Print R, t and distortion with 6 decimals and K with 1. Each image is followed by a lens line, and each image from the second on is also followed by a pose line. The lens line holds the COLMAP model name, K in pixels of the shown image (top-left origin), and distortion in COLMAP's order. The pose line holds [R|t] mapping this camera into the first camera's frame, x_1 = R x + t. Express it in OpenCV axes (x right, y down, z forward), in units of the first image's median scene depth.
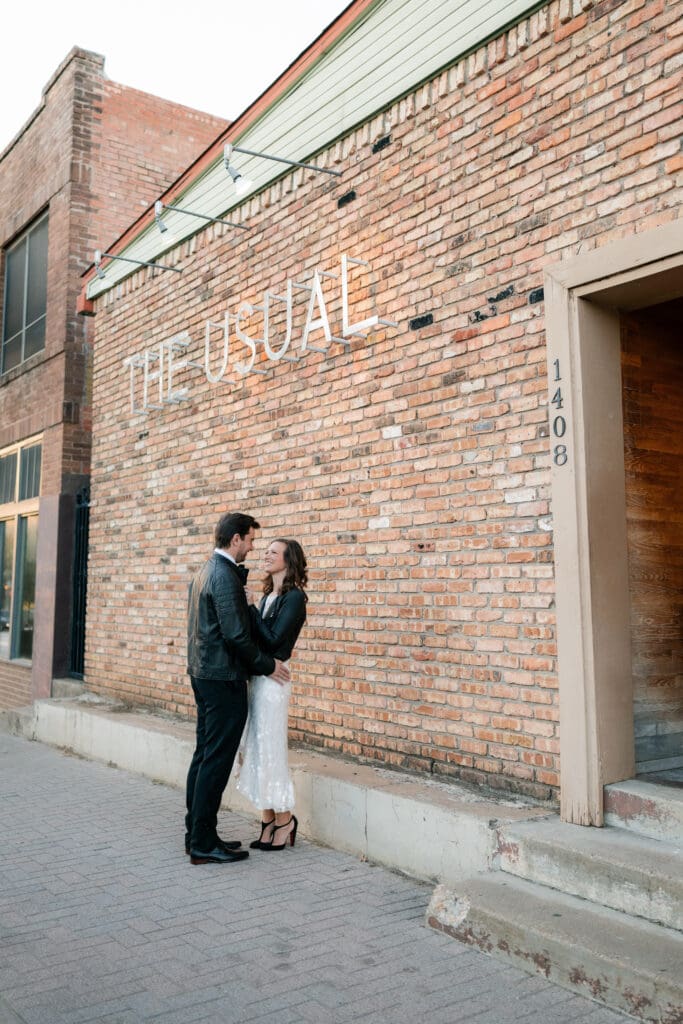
lens RADIAL K [[954.4, 0, 341.5], [0, 954.4, 512.0], [0, 0, 1]] dist [0.013183, -0.034498]
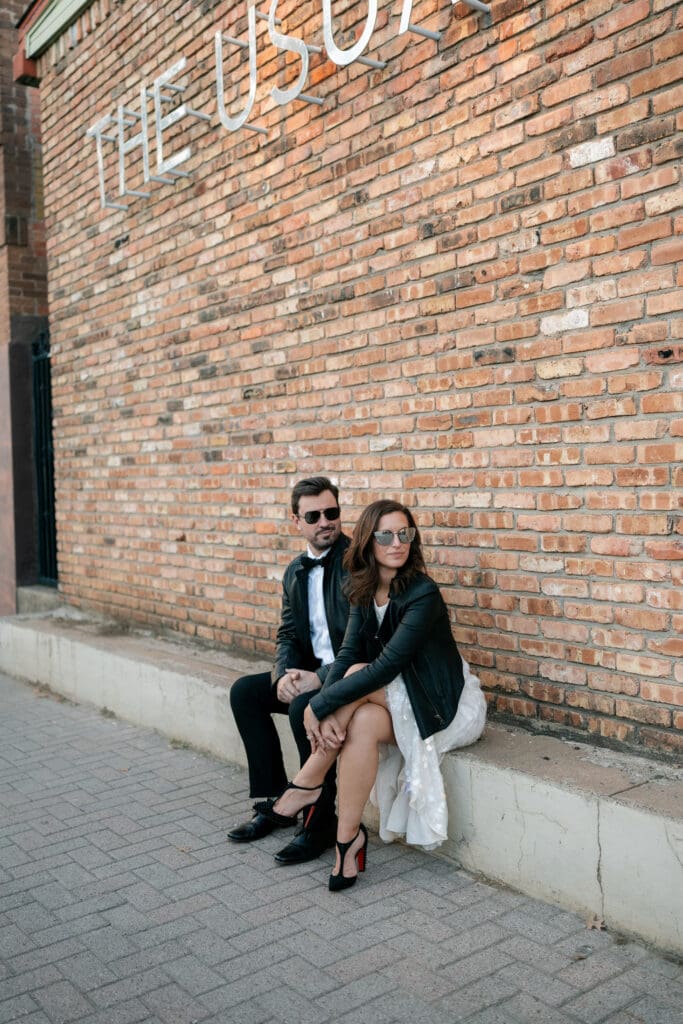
lens RADIAL K [[954.4, 0, 341.5], [0, 954.4, 512.0], [0, 0, 1]] dist [0.013183, -0.034498]
pose [[0.998955, -0.034355, 0.030149, -0.102052], [0.030346, 0.991740, 0.124623, 0.043888], [-0.034182, -0.123578, 0.991746, 0.382601]]
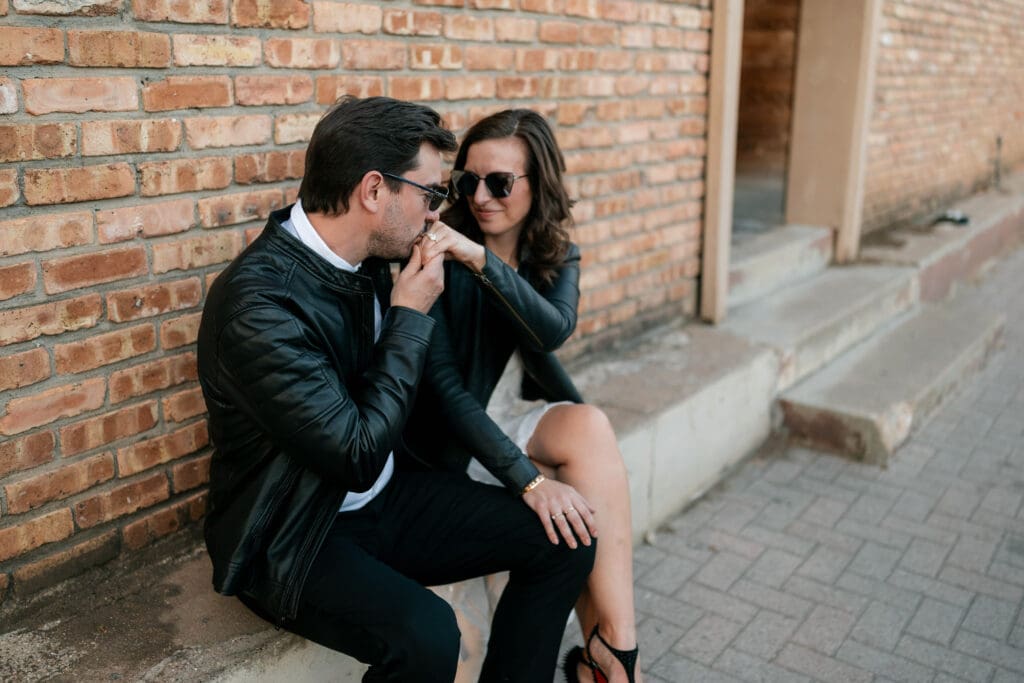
lens RADIAL K [[954.4, 0, 512.0], [0, 954.4, 341.5], [0, 0, 1]] dist [0.013183, -0.034498]
pose [[-0.308721, -0.266466, 0.913065, -0.338855], [-0.089599, 0.963834, 0.250988, 0.092573], [-0.946923, -0.004324, -0.321431, 0.982623]]
